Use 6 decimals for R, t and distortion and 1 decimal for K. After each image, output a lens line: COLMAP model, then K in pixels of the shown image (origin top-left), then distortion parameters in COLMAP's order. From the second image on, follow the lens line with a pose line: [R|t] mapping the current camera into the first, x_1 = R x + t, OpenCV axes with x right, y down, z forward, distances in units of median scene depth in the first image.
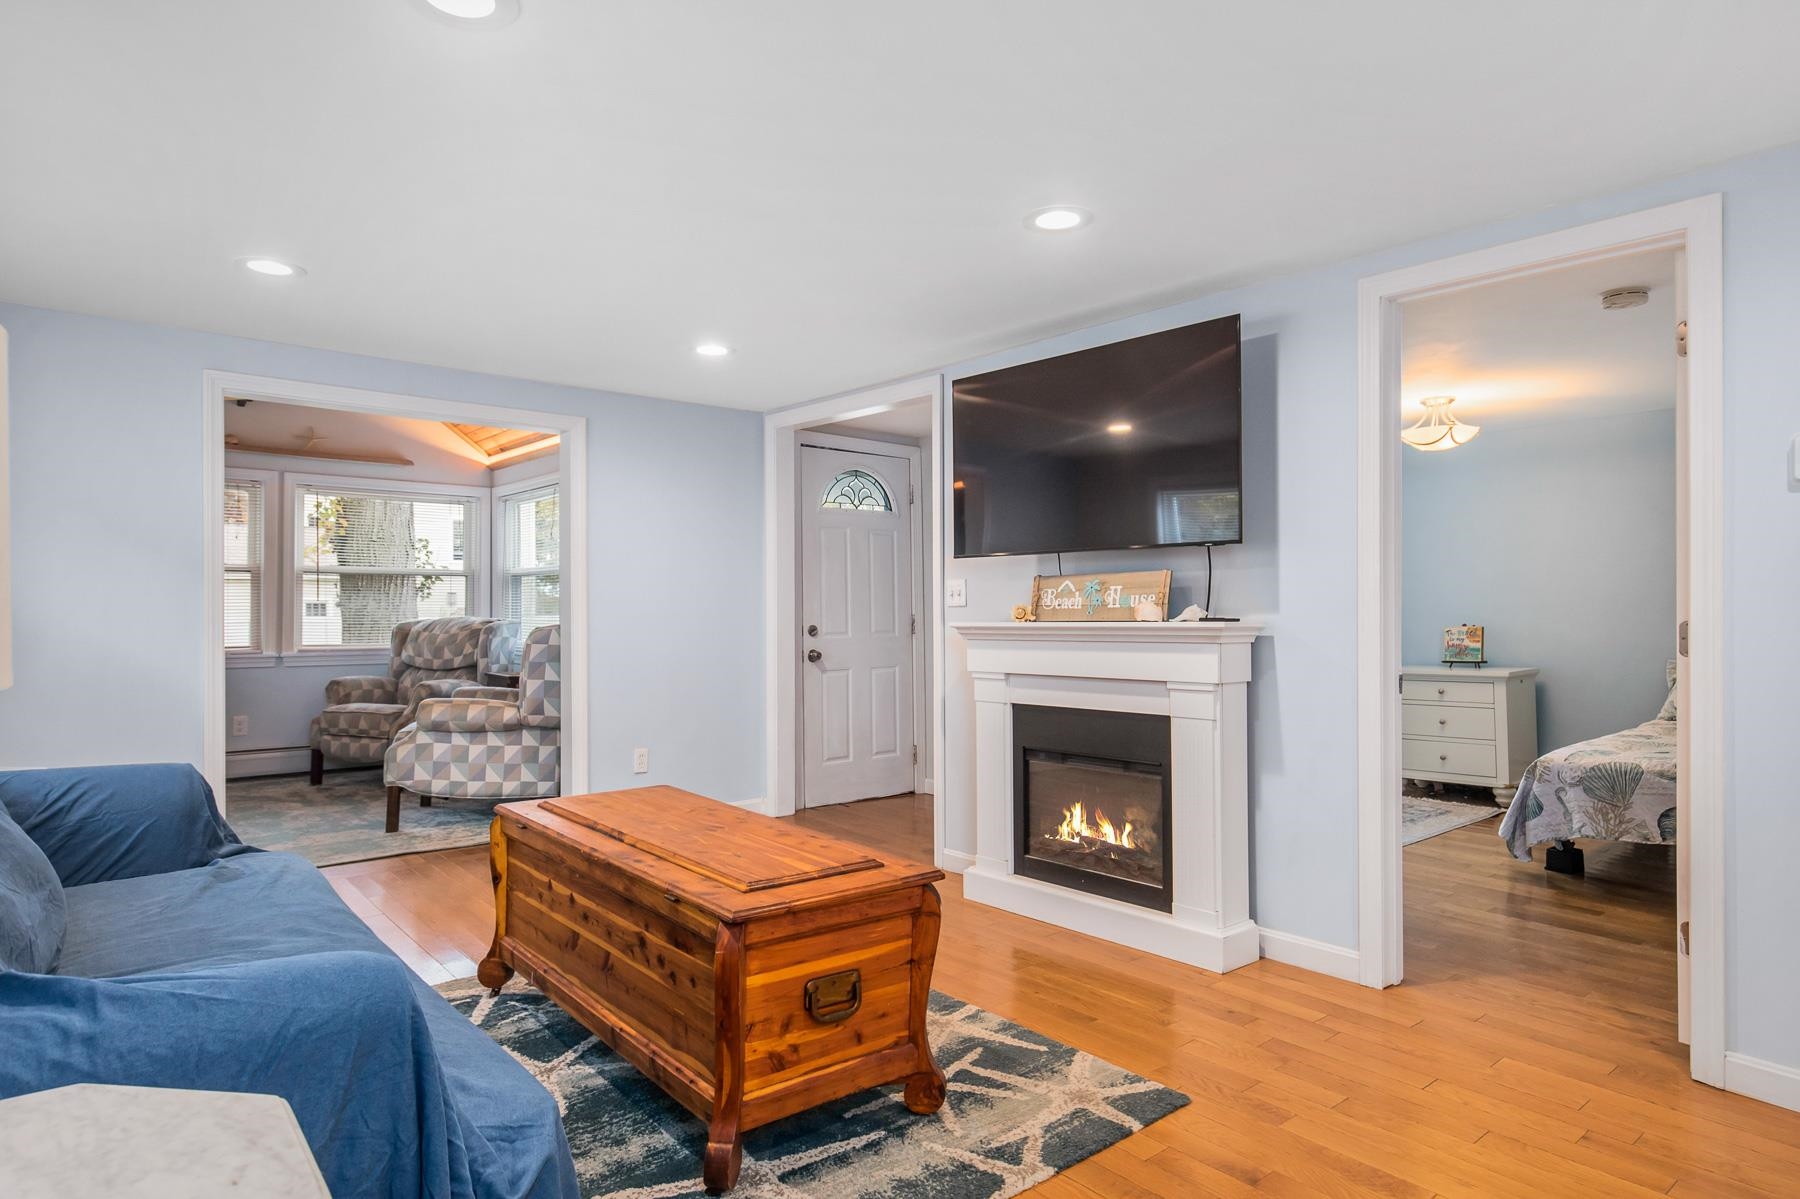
lens RADIAL K [[1028.7, 0, 901.4], [0, 1028.7, 594.0], [0, 0, 1]] dist [0.000517, 0.000266]
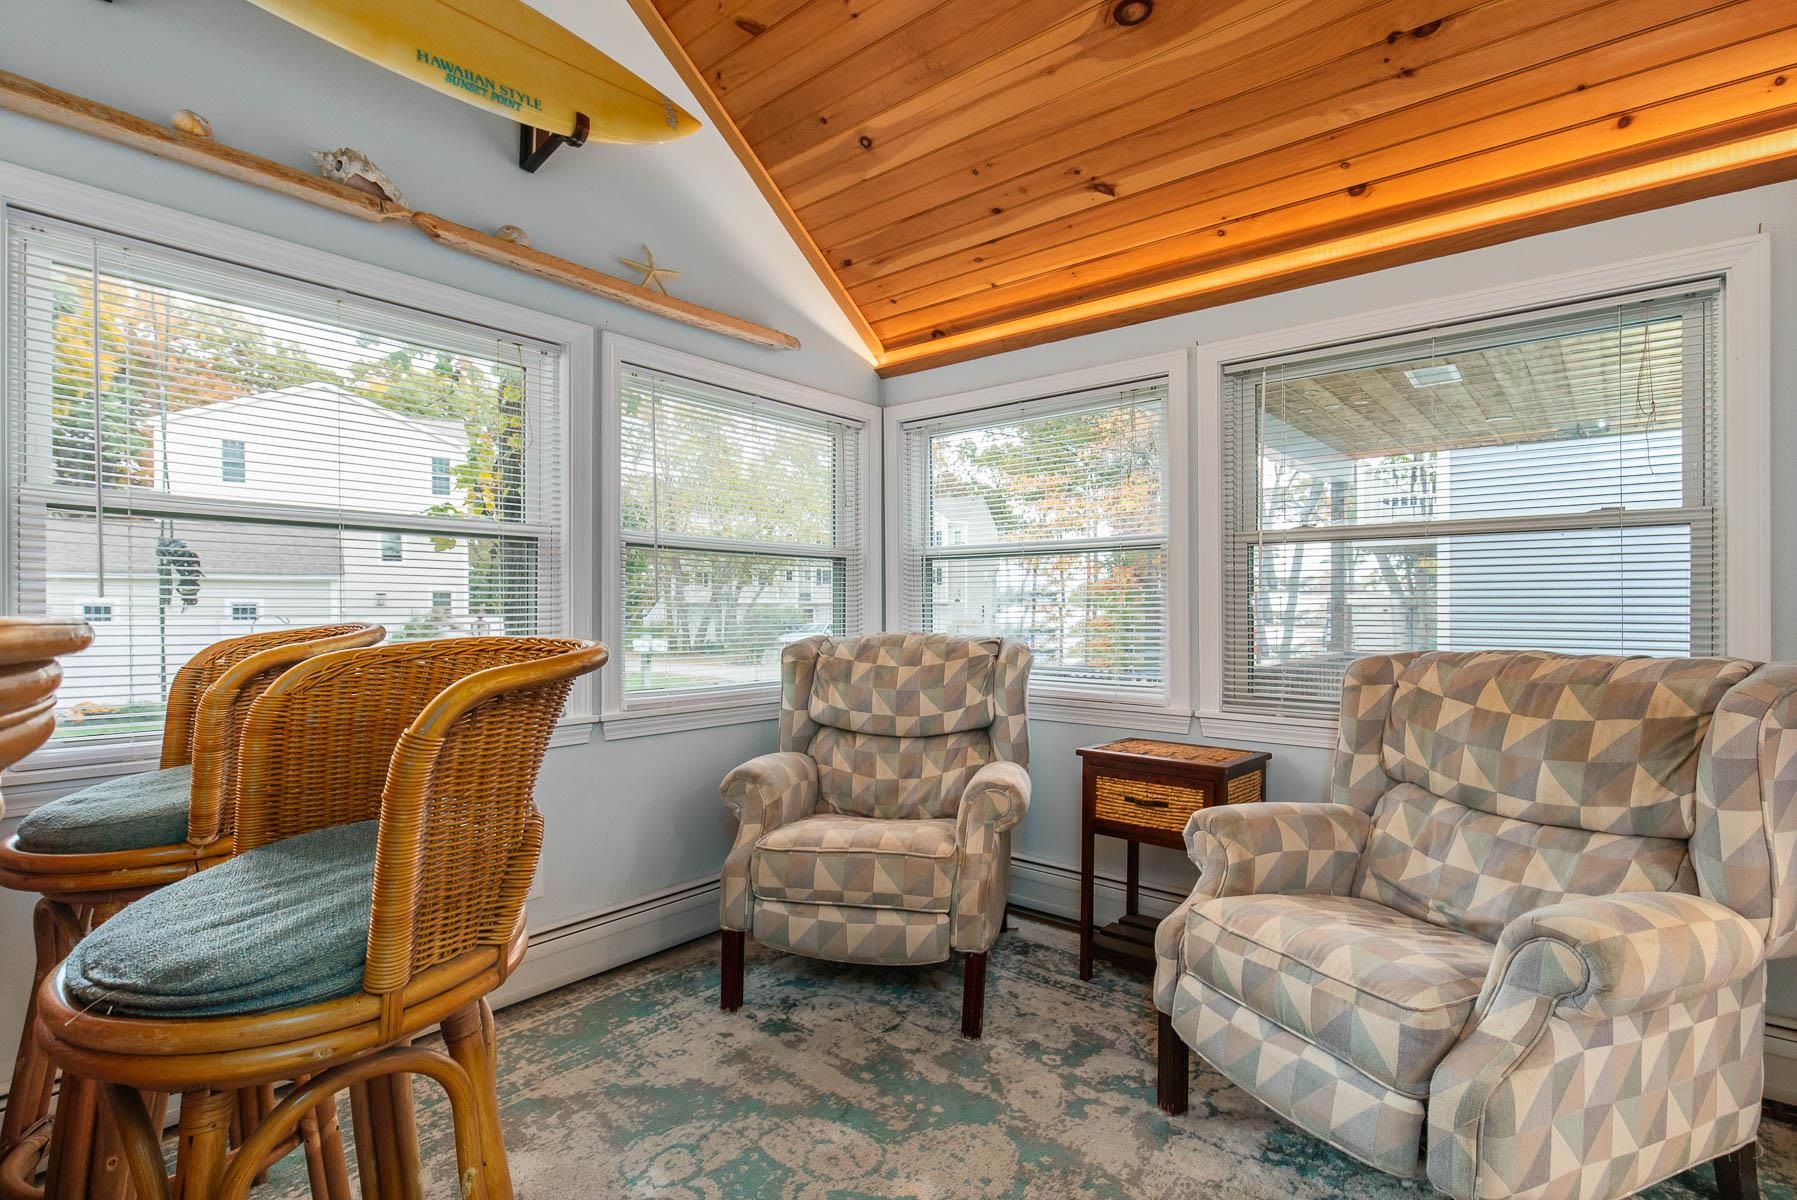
lens RADIAL K [[857.5, 0, 901.6], [0, 857.5, 604.5], [0, 0, 1]] dist [-0.012534, 0.000078]
pose [[0.984324, -0.000380, 0.176369, -0.527854], [-0.002261, 0.999888, 0.014771, 0.001358], [-0.176355, -0.014938, 0.984213, 0.578310]]
